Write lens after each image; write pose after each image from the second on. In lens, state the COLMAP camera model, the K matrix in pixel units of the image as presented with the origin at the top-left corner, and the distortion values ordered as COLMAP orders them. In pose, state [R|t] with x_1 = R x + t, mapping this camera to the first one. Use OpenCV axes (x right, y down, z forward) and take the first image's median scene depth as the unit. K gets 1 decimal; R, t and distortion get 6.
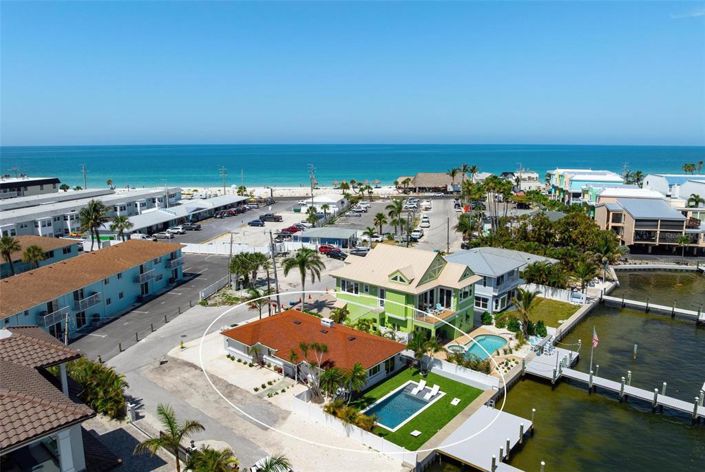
lens RADIAL K [[500.4, 0, 359.8], [0, 500.4, 234.9], [0, 0, 1]] dist [-0.038063, -0.000055]
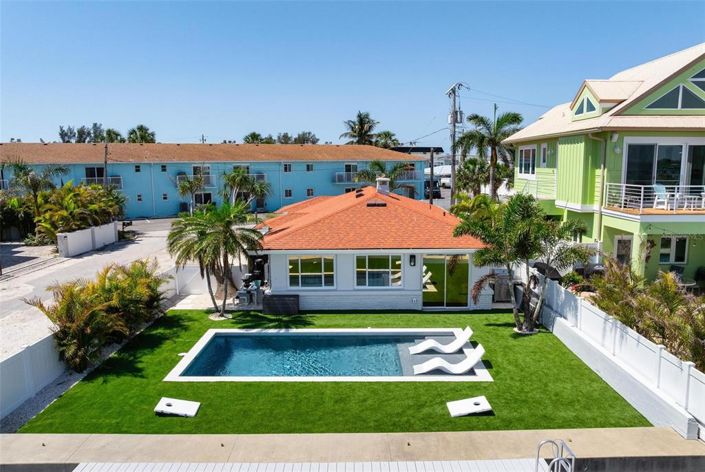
lens RADIAL K [[500.4, 0, 345.9], [0, 500.4, 254.7], [0, 0, 1]] dist [-0.038063, -0.000055]
pose [[0.634397, 0.135633, -0.761015, 0.273930], [-0.127575, 0.989357, 0.069981, 0.204687], [0.762407, 0.052691, 0.644948, 0.645429]]
